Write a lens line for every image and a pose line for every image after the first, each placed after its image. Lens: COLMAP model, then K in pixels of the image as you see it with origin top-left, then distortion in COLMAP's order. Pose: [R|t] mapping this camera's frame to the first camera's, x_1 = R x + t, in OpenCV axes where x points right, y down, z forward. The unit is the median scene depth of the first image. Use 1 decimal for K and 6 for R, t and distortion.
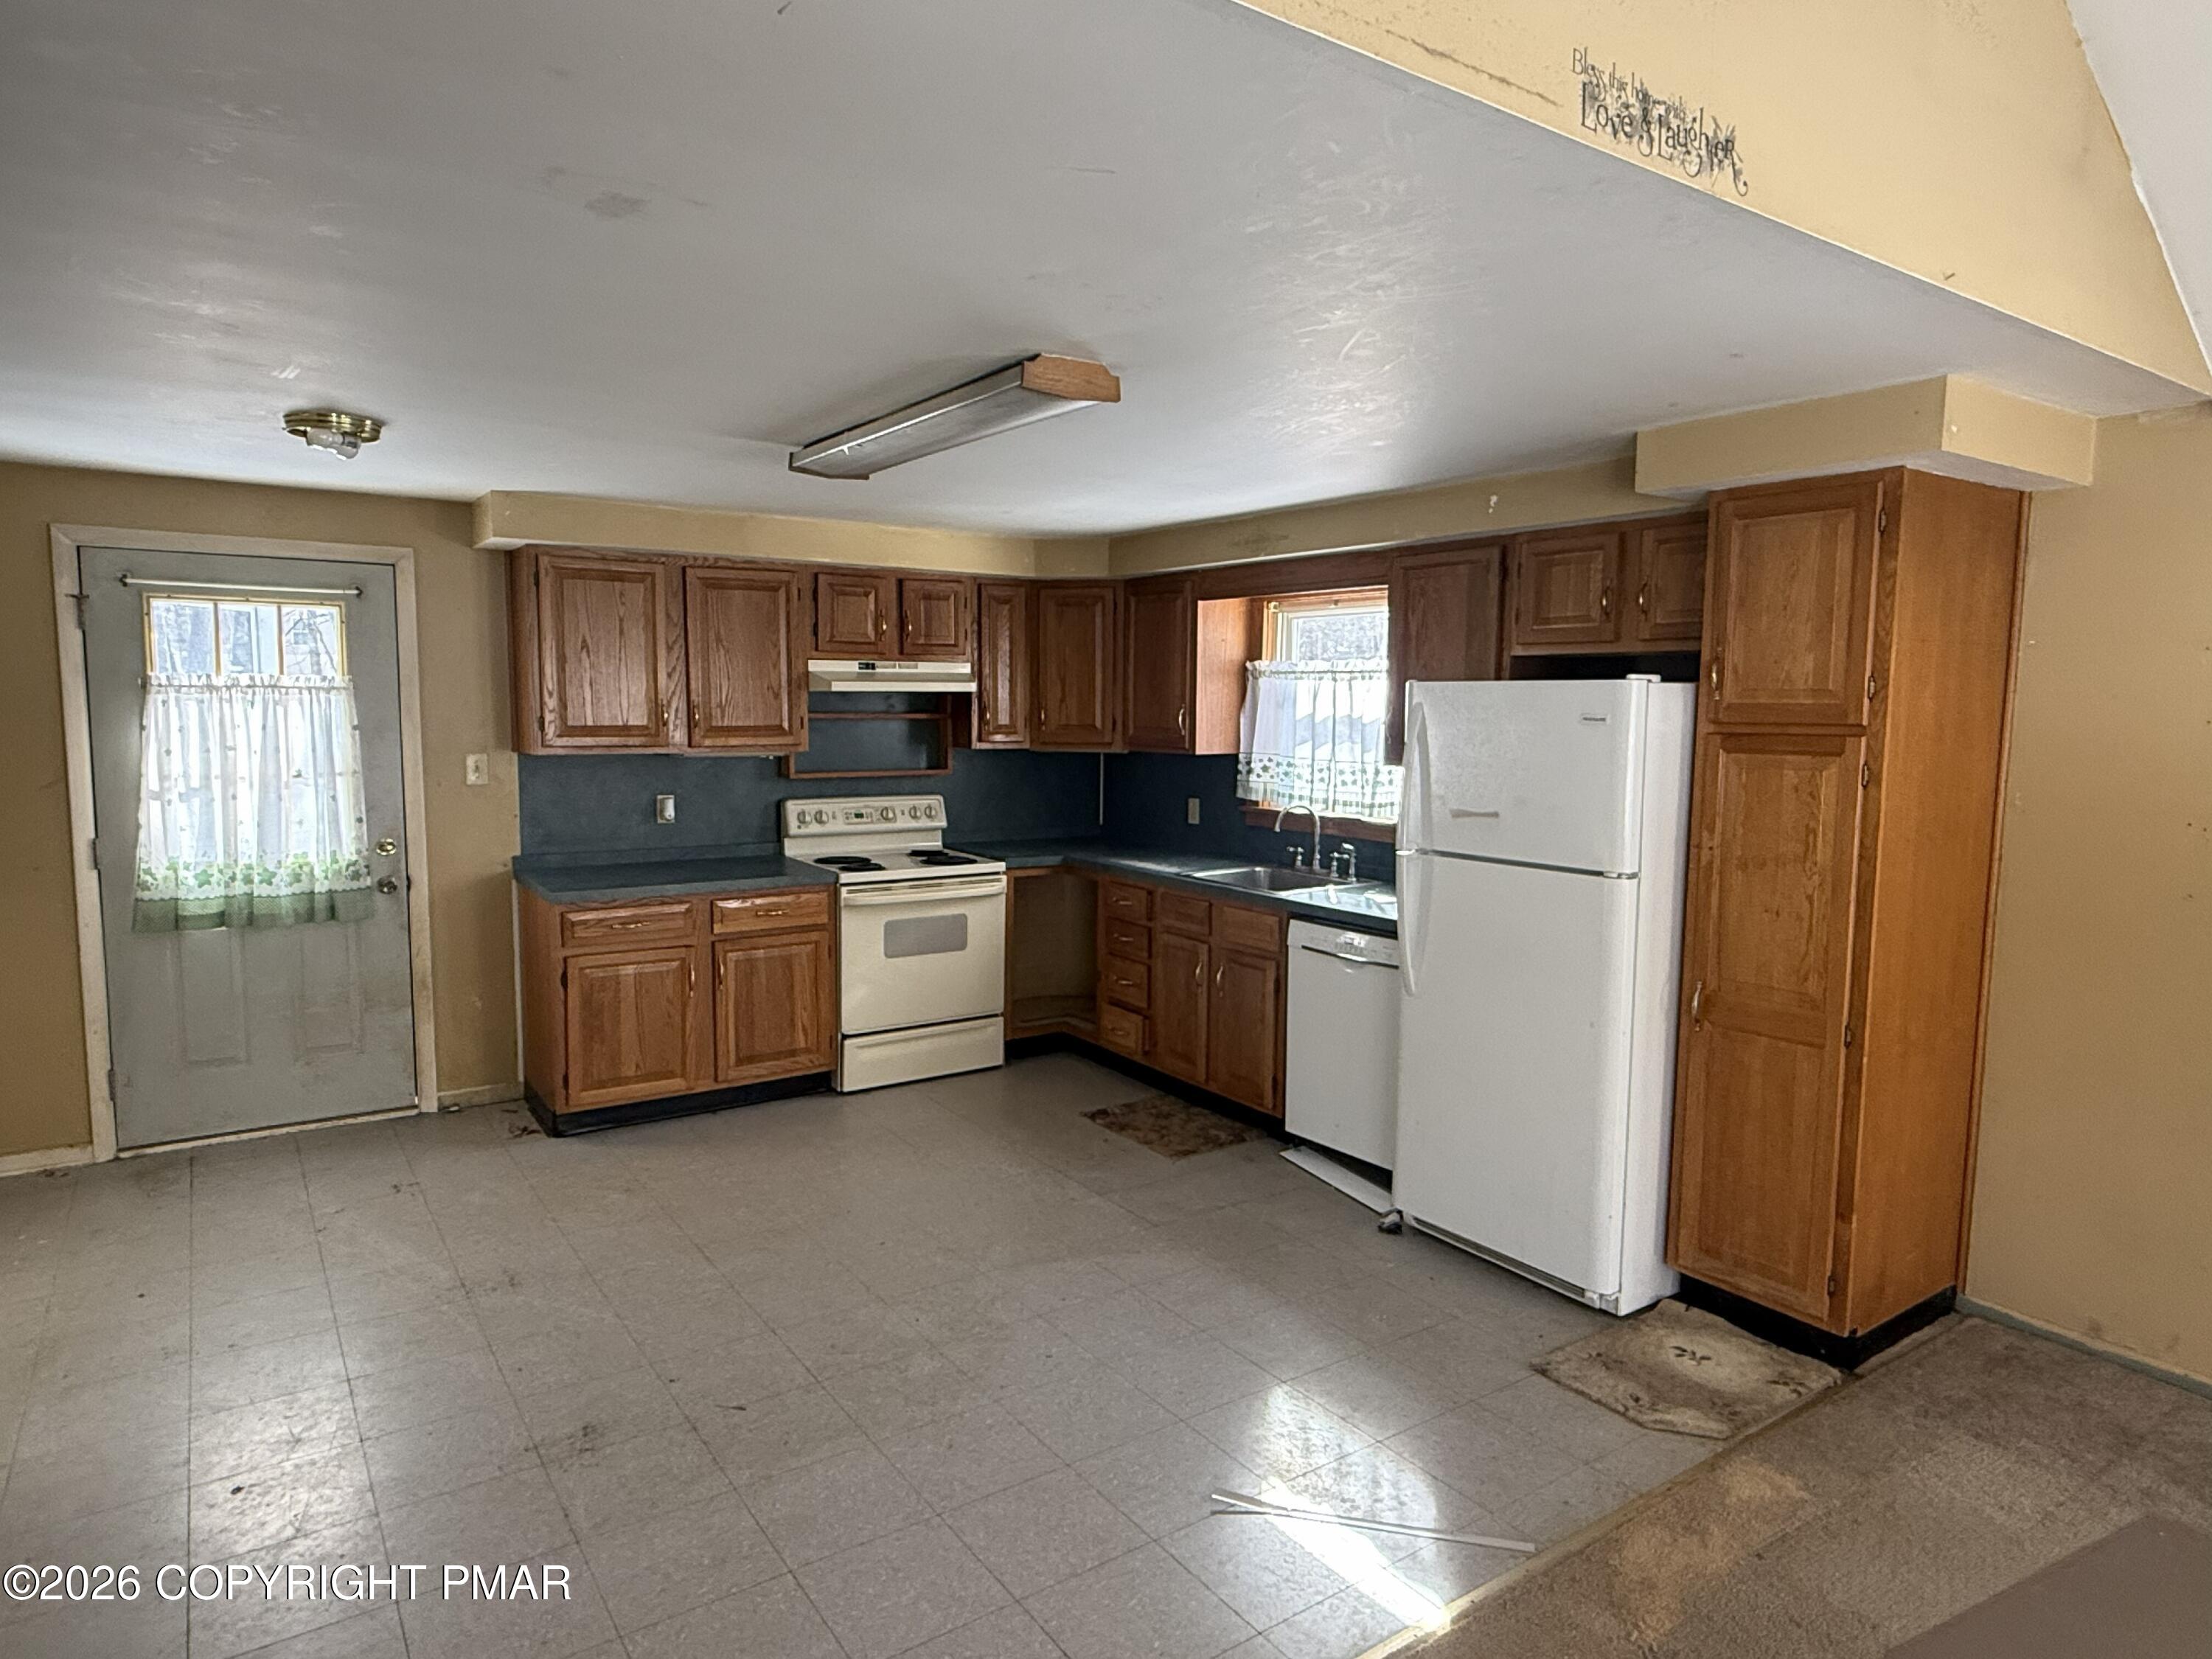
lens RADIAL K [[1314.6, 0, 1106.0], [0, 1314.6, 829.5], [0, 0, 1]] dist [0.000839, -0.000690]
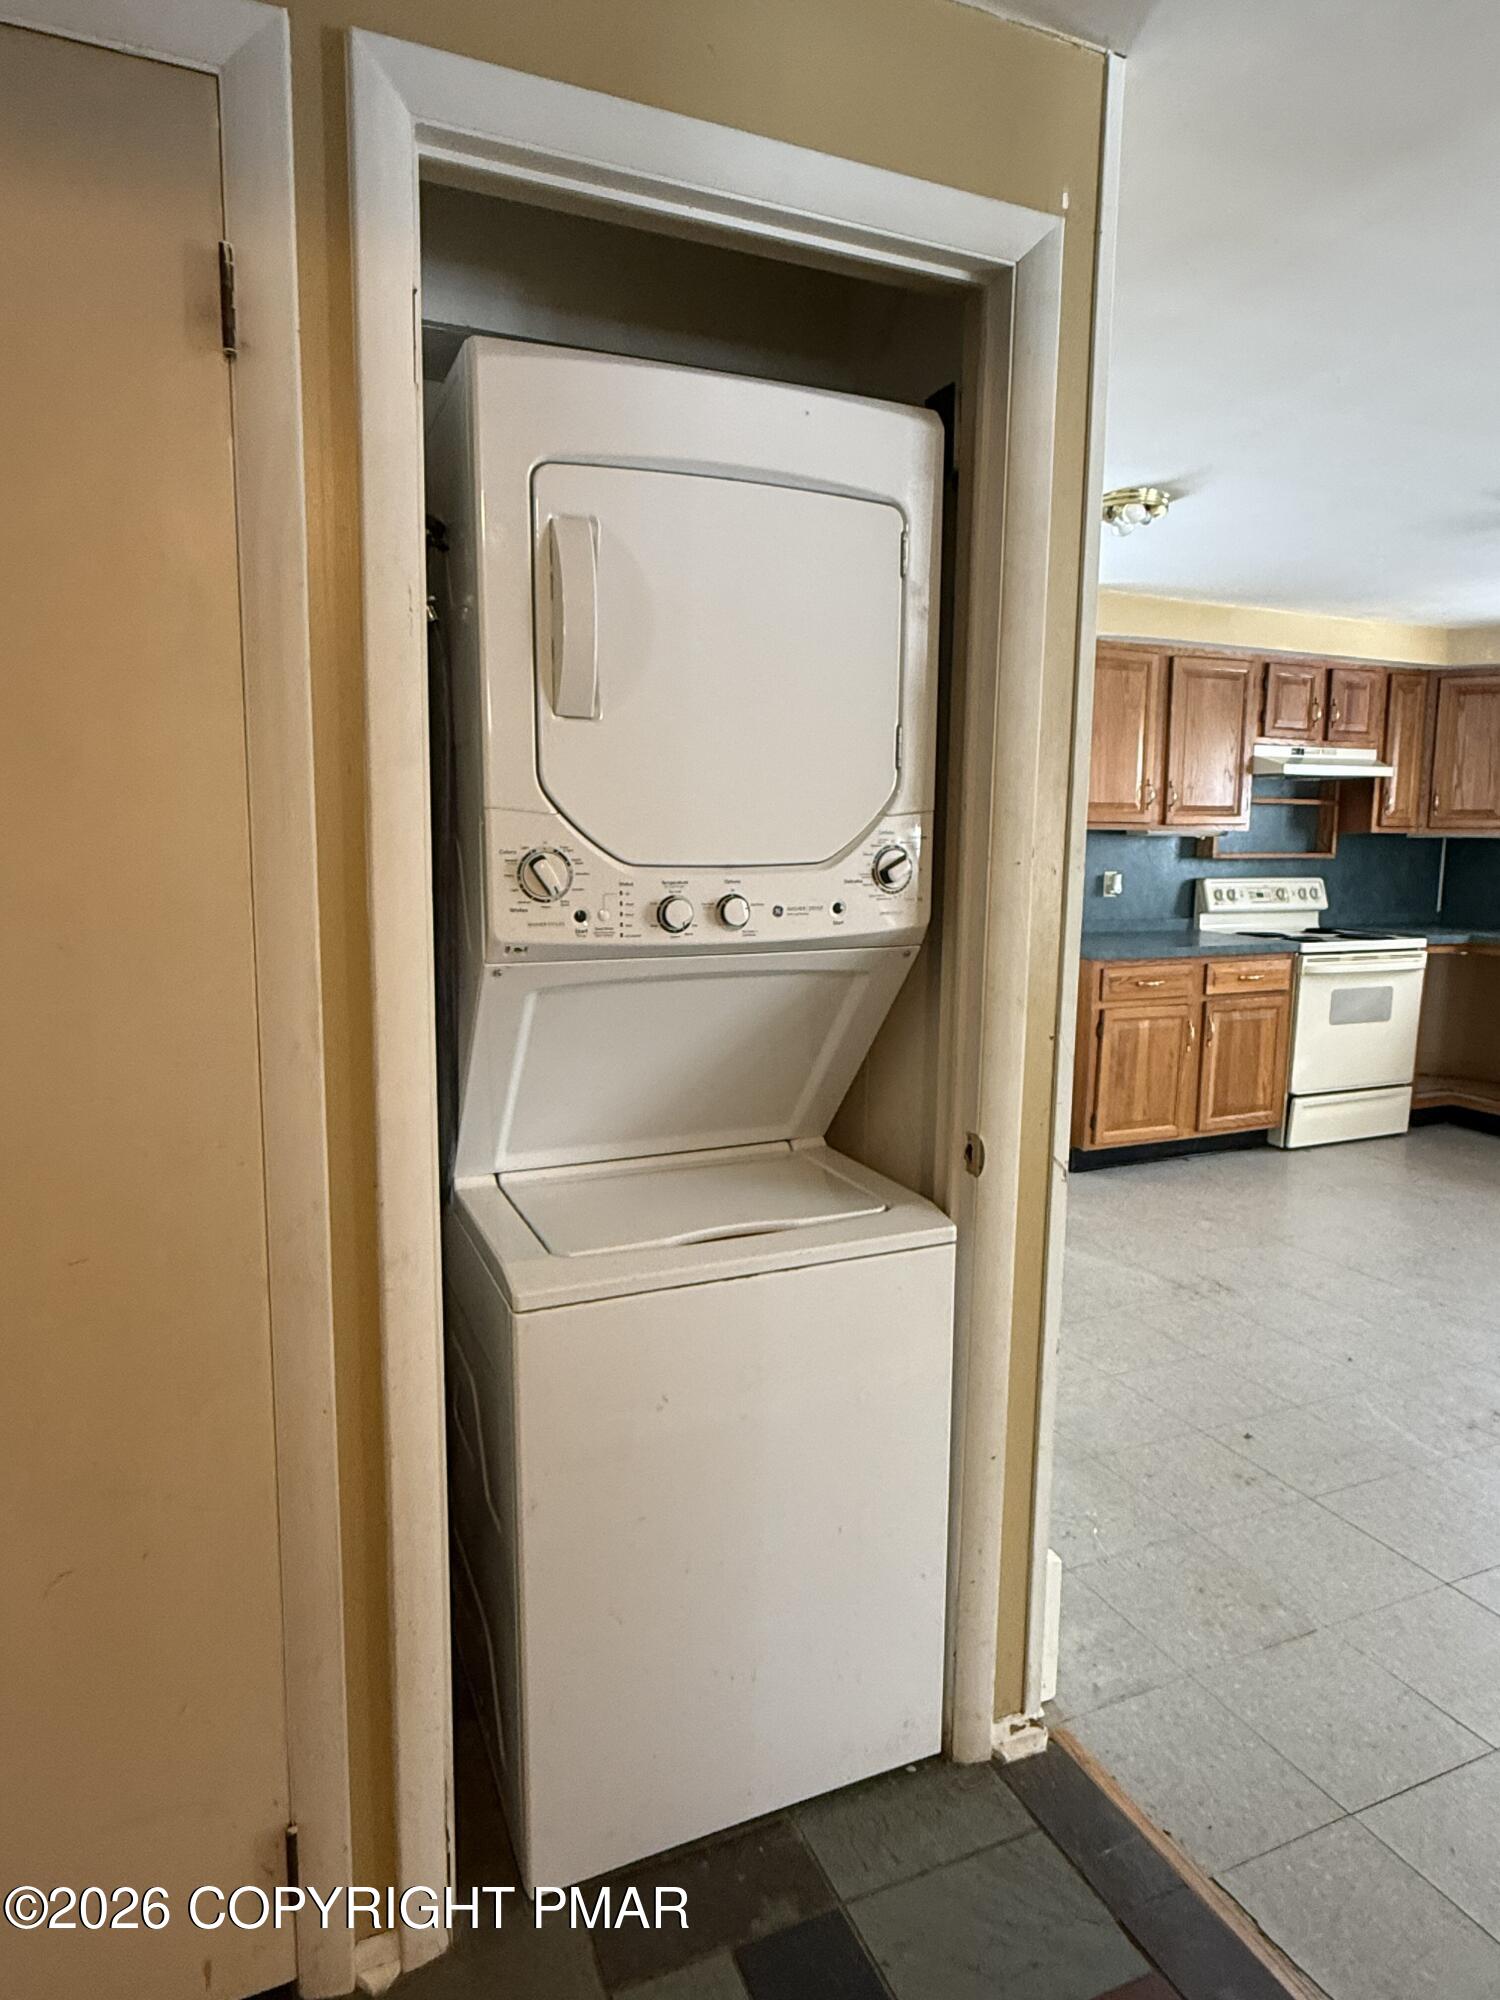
lens RADIAL K [[1188.6, 0, 750.0], [0, 1188.6, 1000.0], [0, 0, 1]] dist [0.000839, -0.000690]
pose [[0.982282, 0.022964, -0.185997, -0.468119], [-0.015852, 0.999089, 0.039634, 0.048850], [0.186737, -0.035984, 0.981751, -0.034042]]
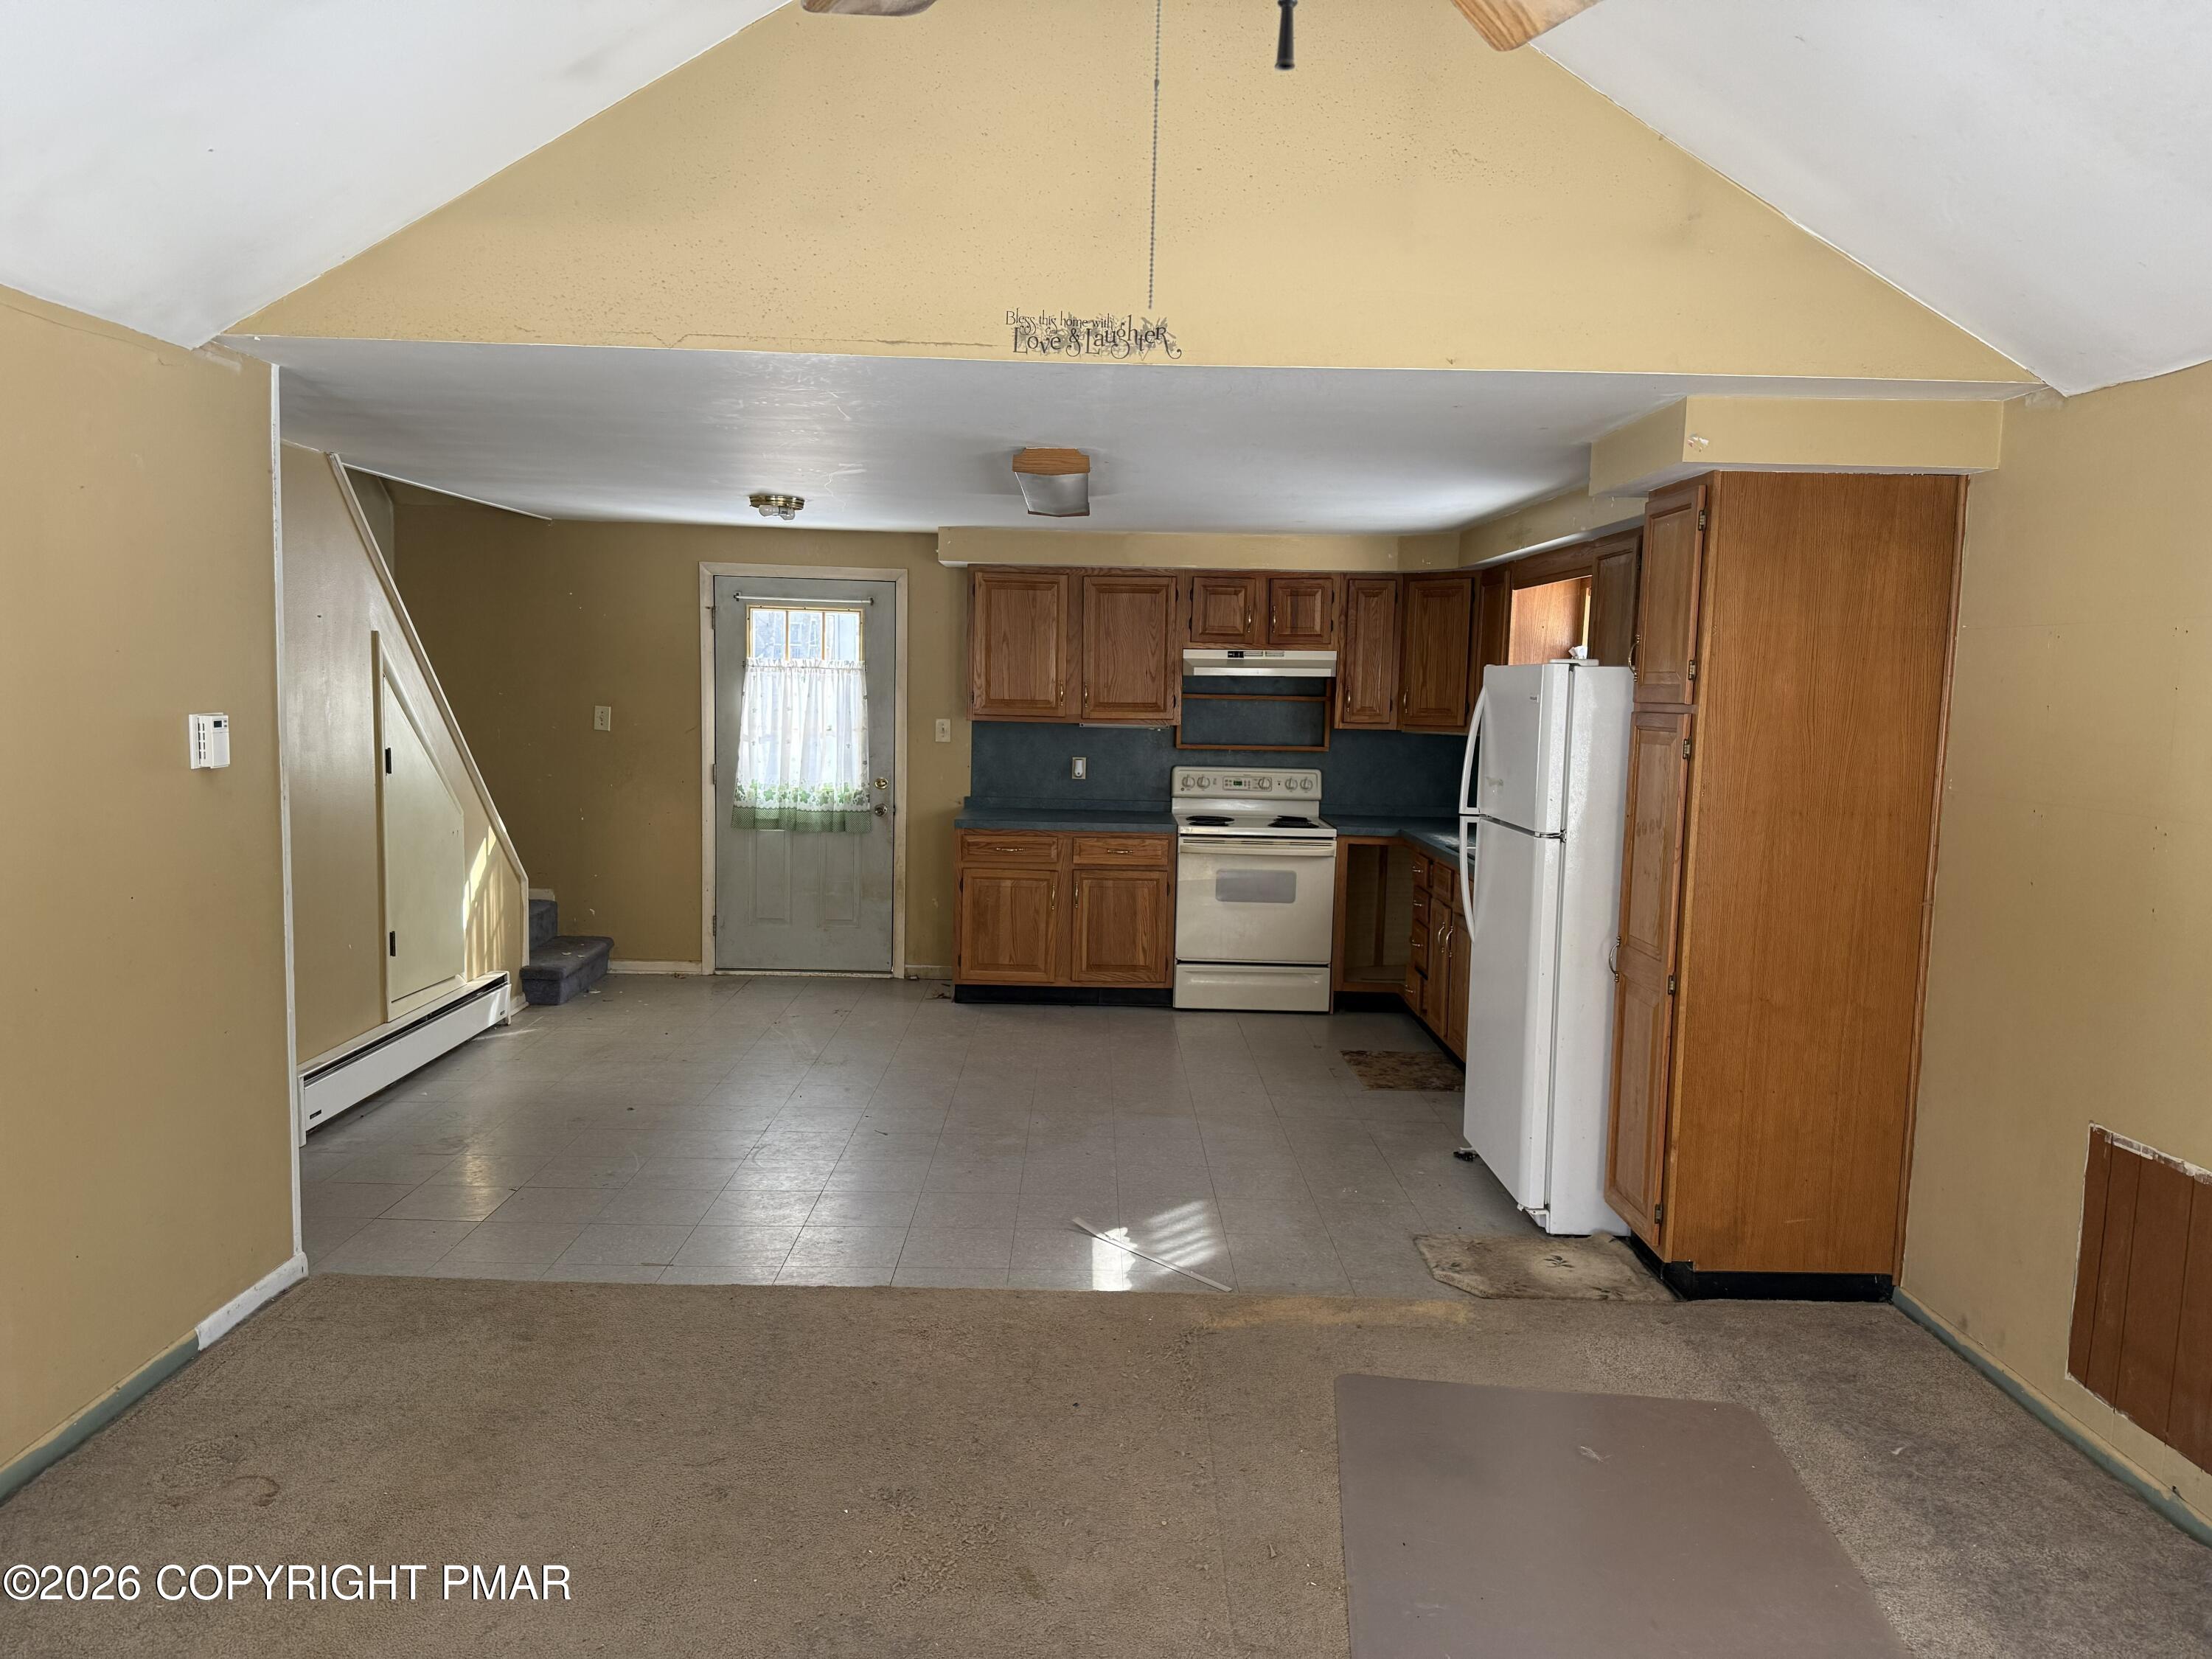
lens RADIAL K [[1542.6, 0, 1106.0], [0, 1542.6, 829.5], [0, 0, 1]] dist [0.118357, -0.000706]
pose [[0.826348, 0.062965, -0.559629, 0.544896], [-0.069457, 0.997538, 0.009675, 0.028473], [0.558860, 0.030875, 0.828687, -0.218817]]
